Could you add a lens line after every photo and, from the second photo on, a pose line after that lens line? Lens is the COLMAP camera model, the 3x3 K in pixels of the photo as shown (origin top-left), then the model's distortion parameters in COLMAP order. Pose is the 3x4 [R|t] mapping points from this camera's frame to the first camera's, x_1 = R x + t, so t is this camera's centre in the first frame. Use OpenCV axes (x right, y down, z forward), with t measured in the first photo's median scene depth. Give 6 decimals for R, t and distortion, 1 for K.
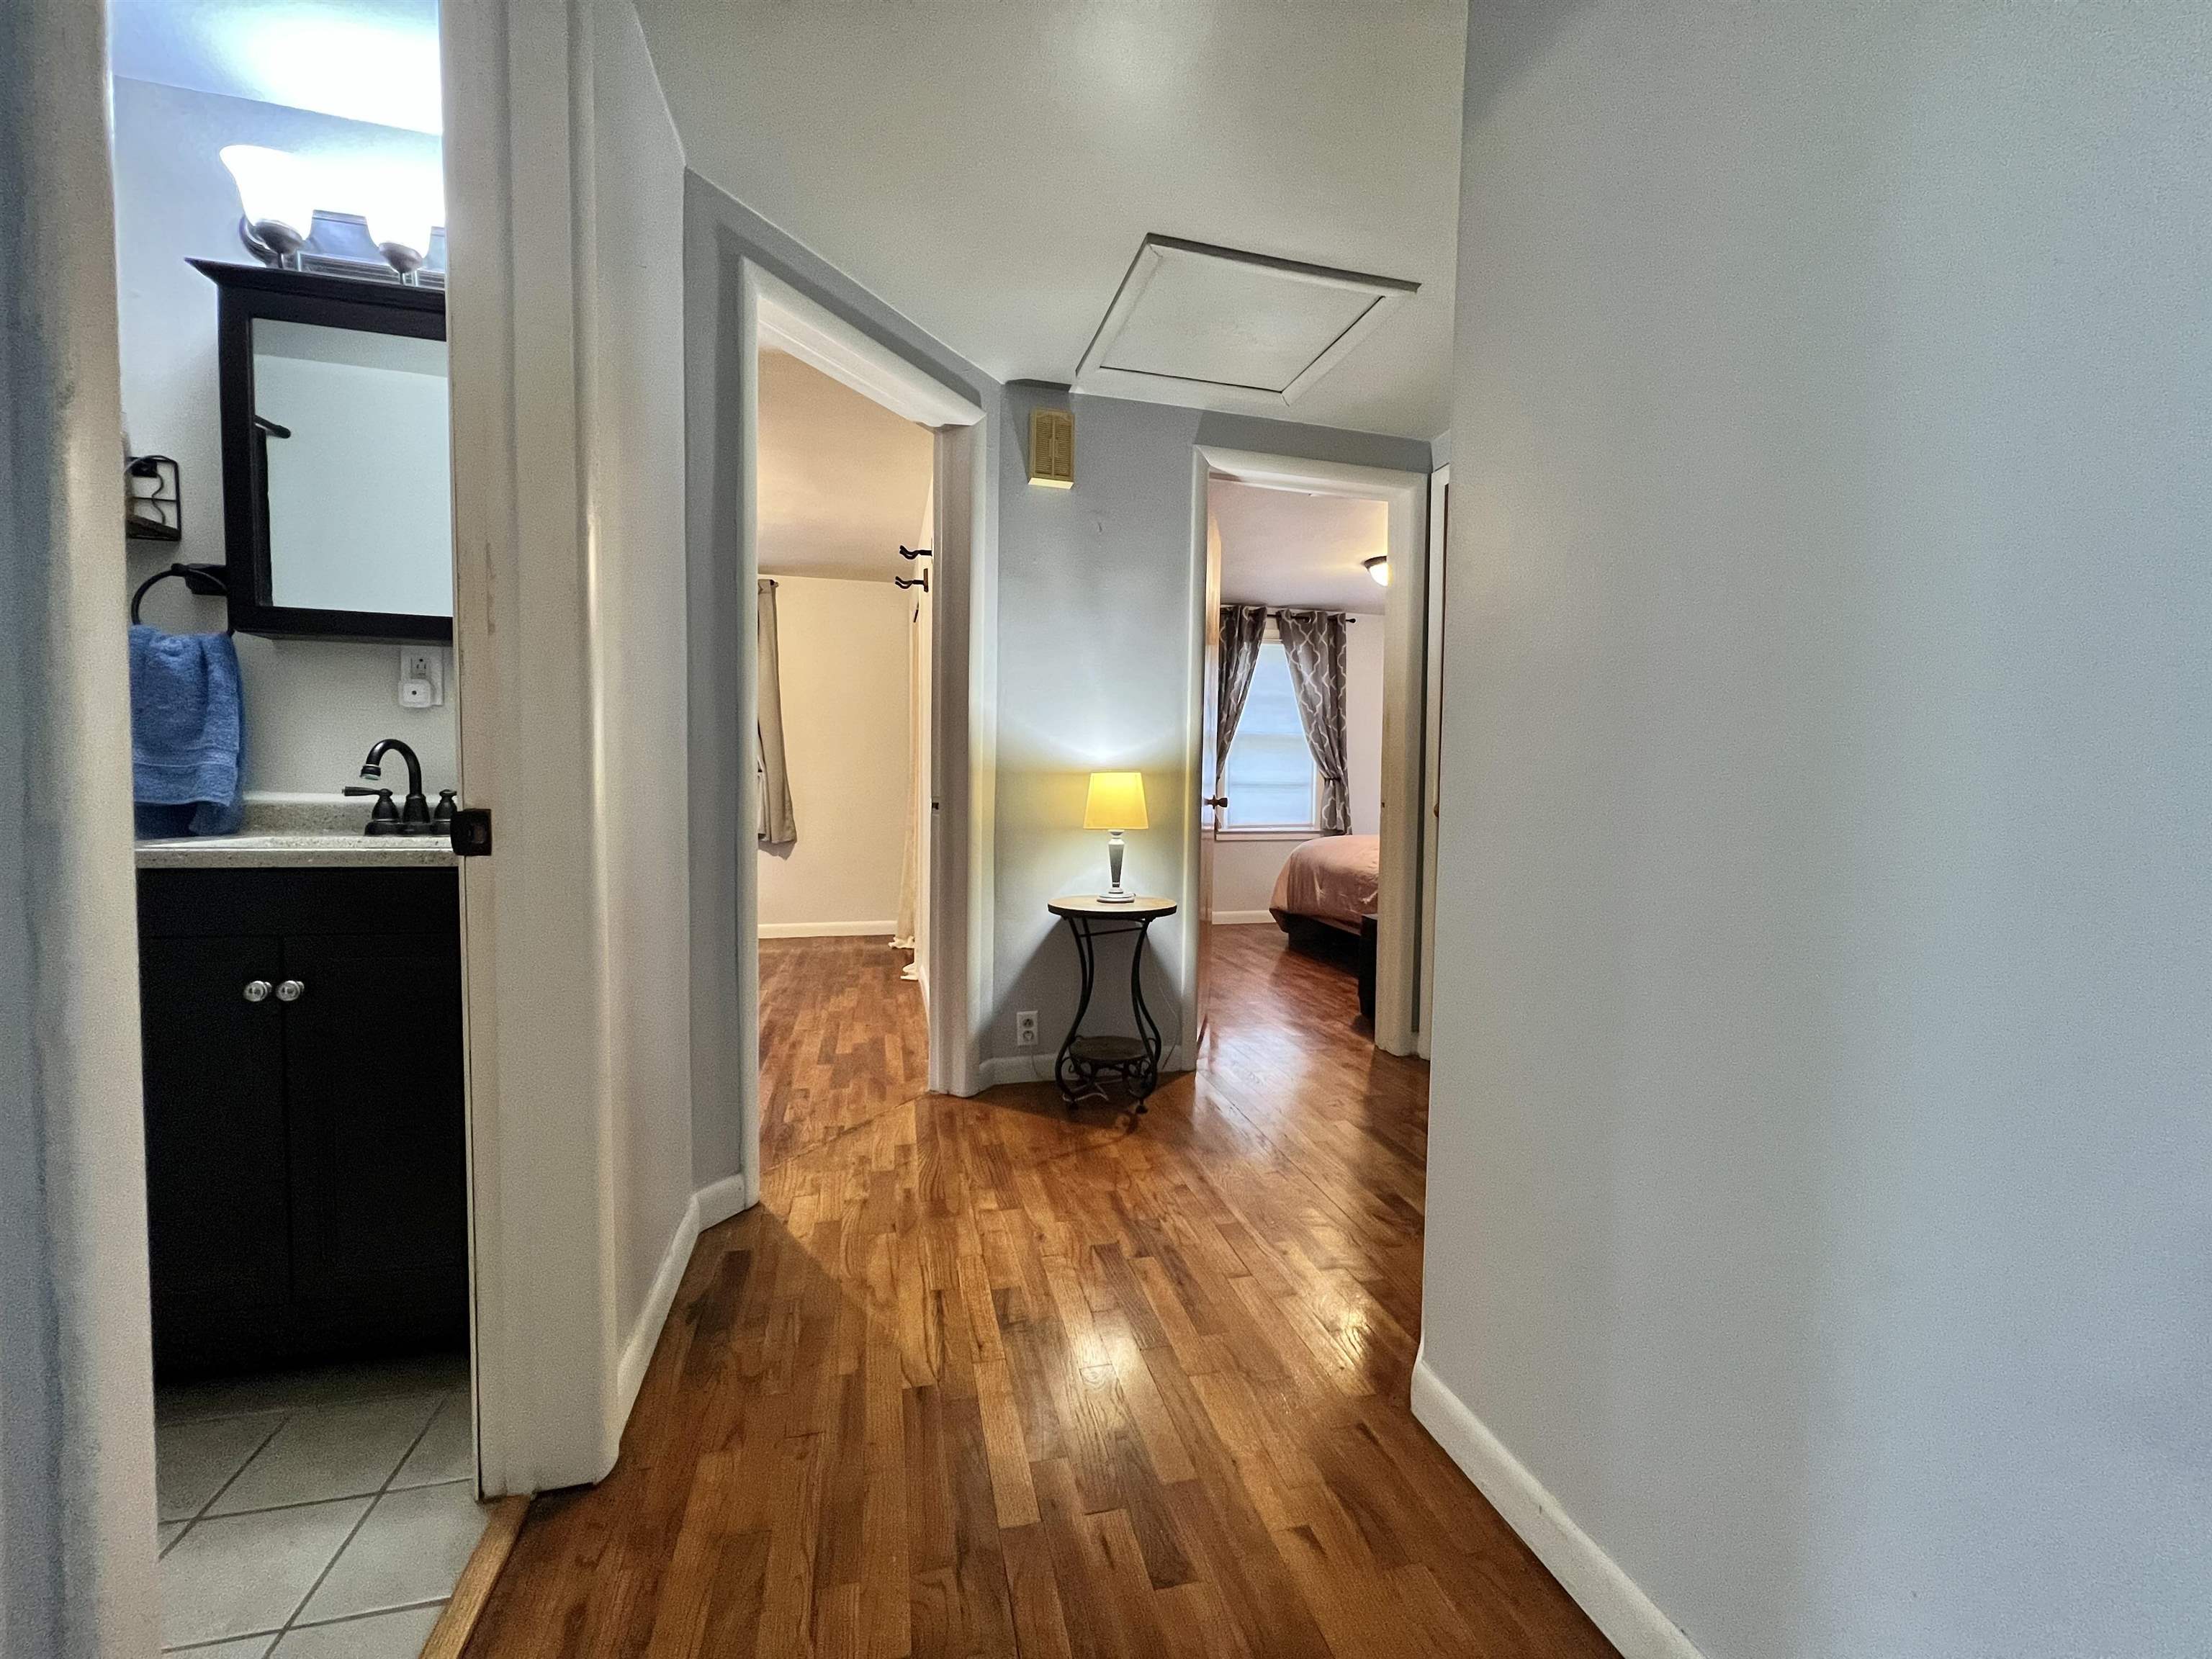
lens RADIAL K [[882.1, 0, 1103.9], [0, 882.1, 827.5], [0, 0, 1]] dist [0.000026, -0.000051]
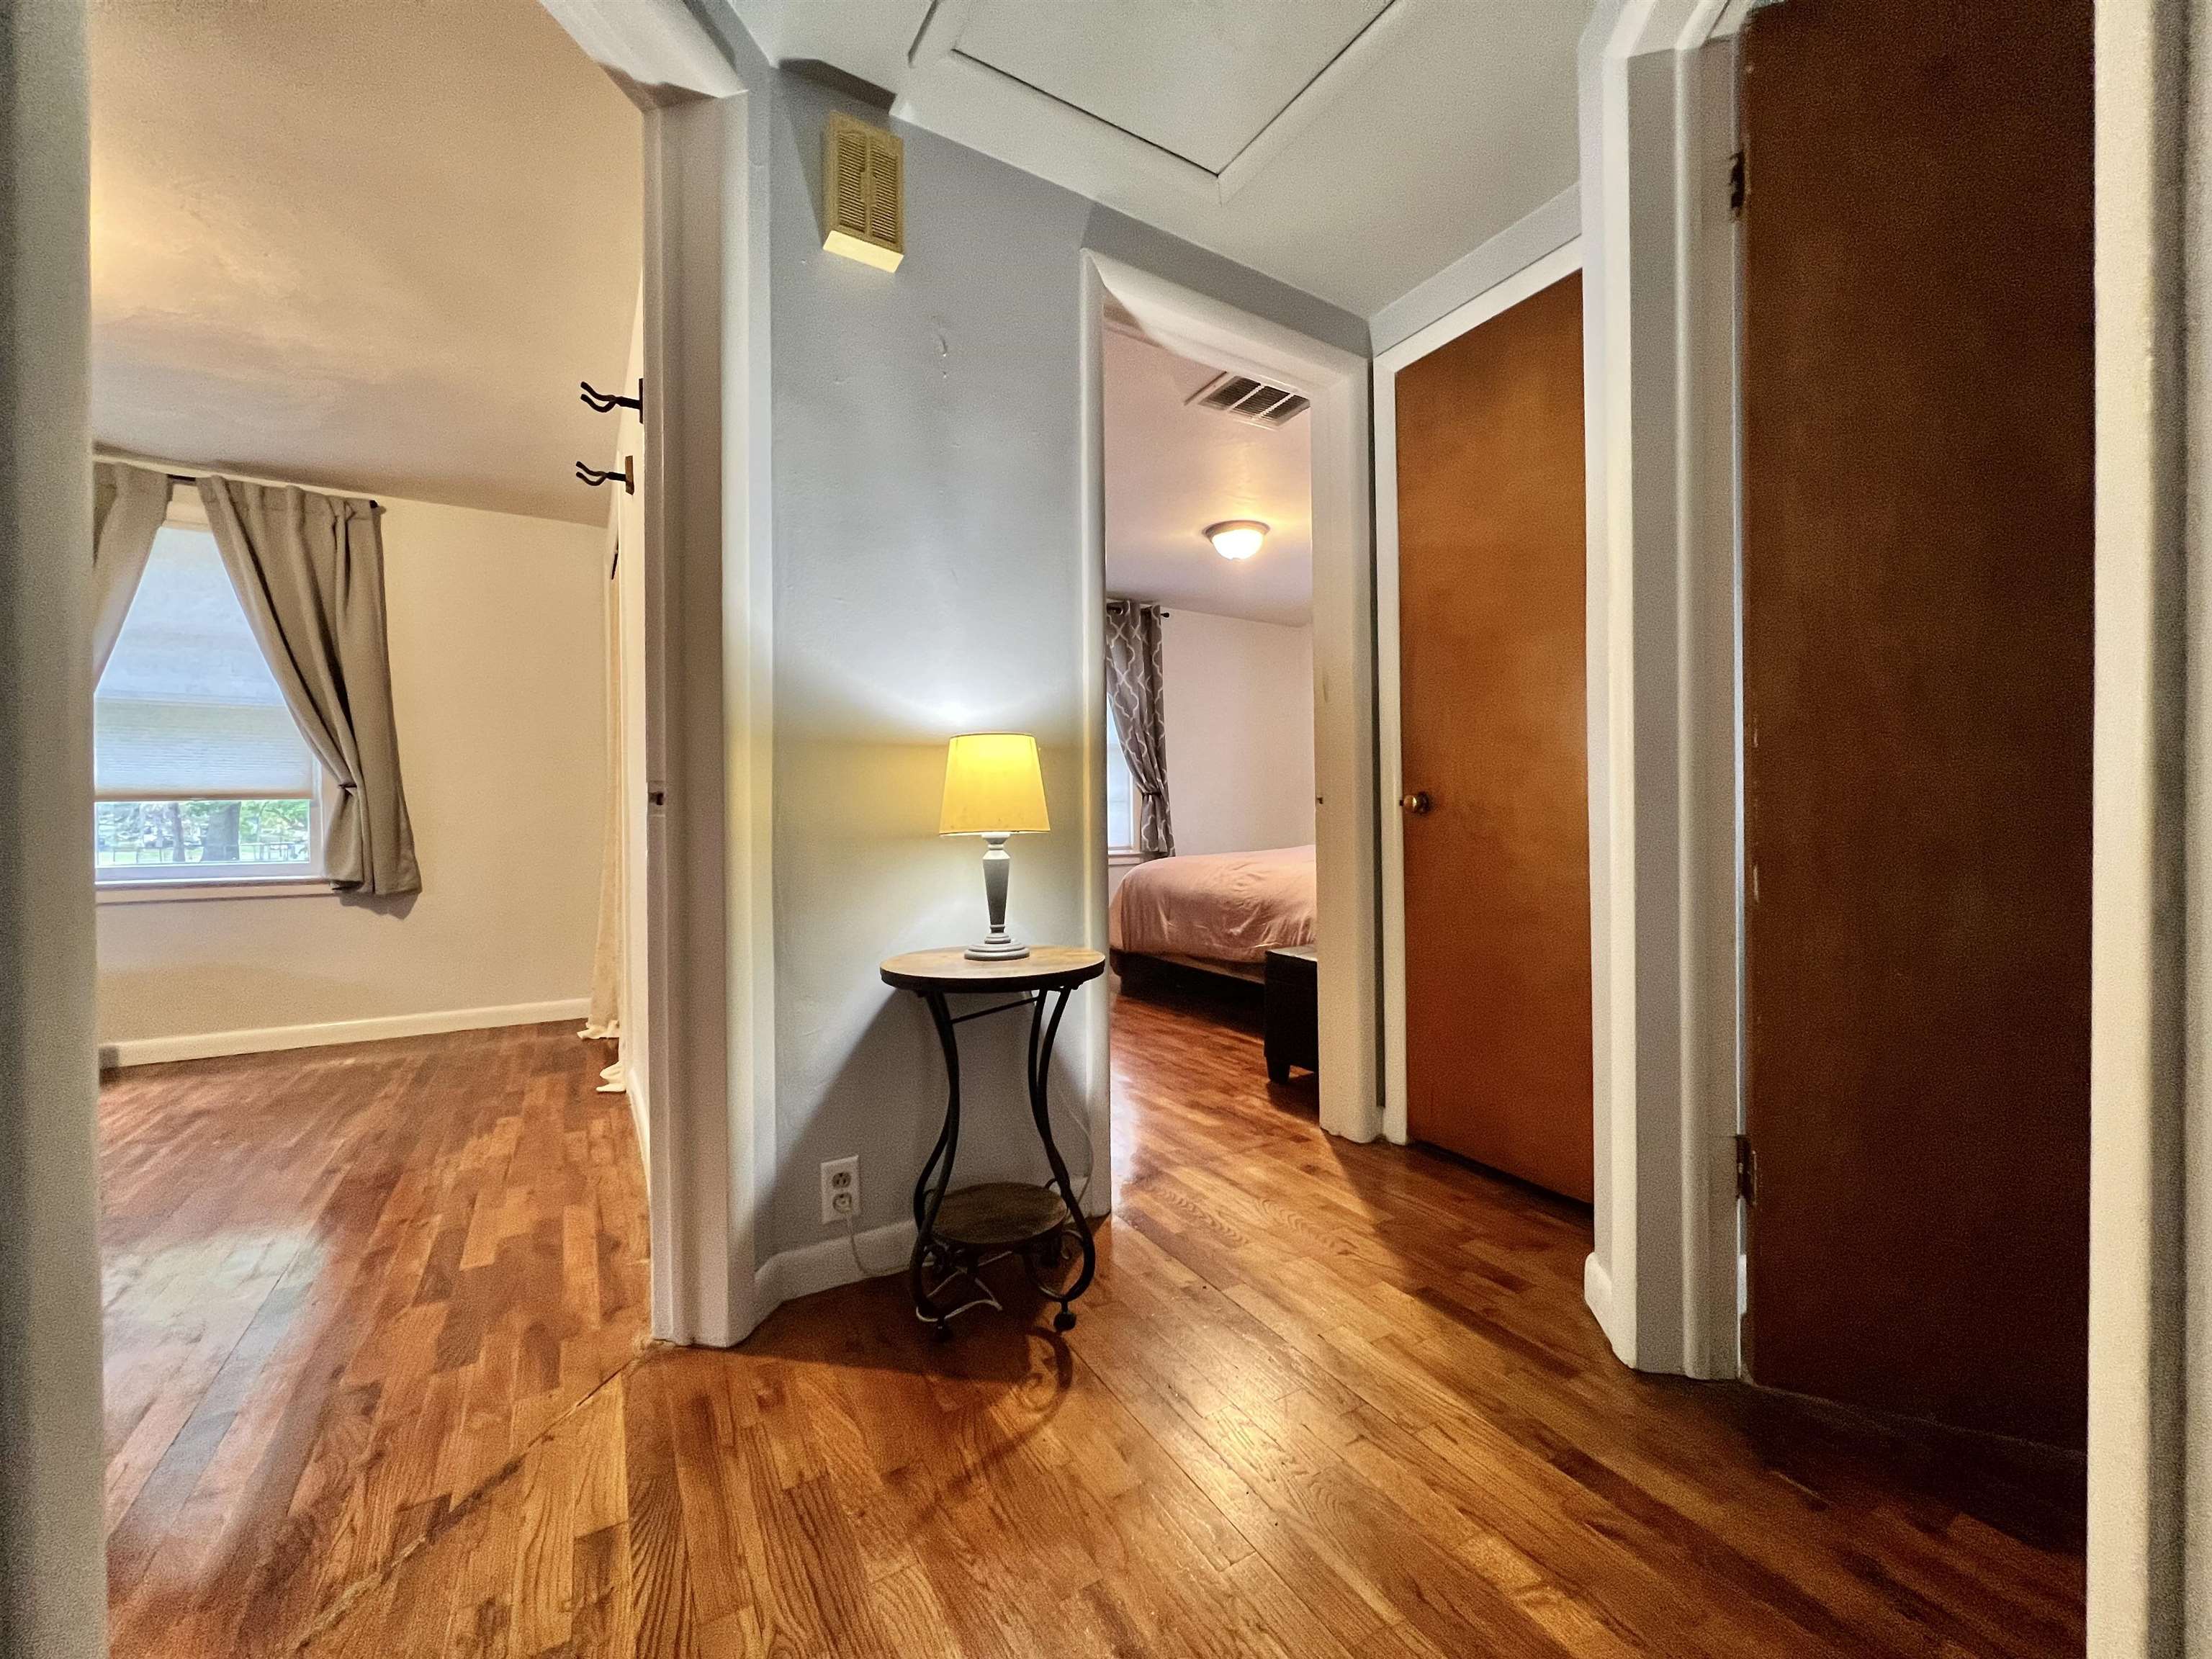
lens RADIAL K [[882.1, 0, 1103.0], [0, 882.1, 831.6], [0, 0, 1]] dist [0.000026, -0.000051]
pose [[0.957642, -0.023604, 0.286994, -0.079864], [0.034687, 0.998833, -0.033594, 0.021018], [-0.285866, 0.042126, 0.957343, 0.382119]]
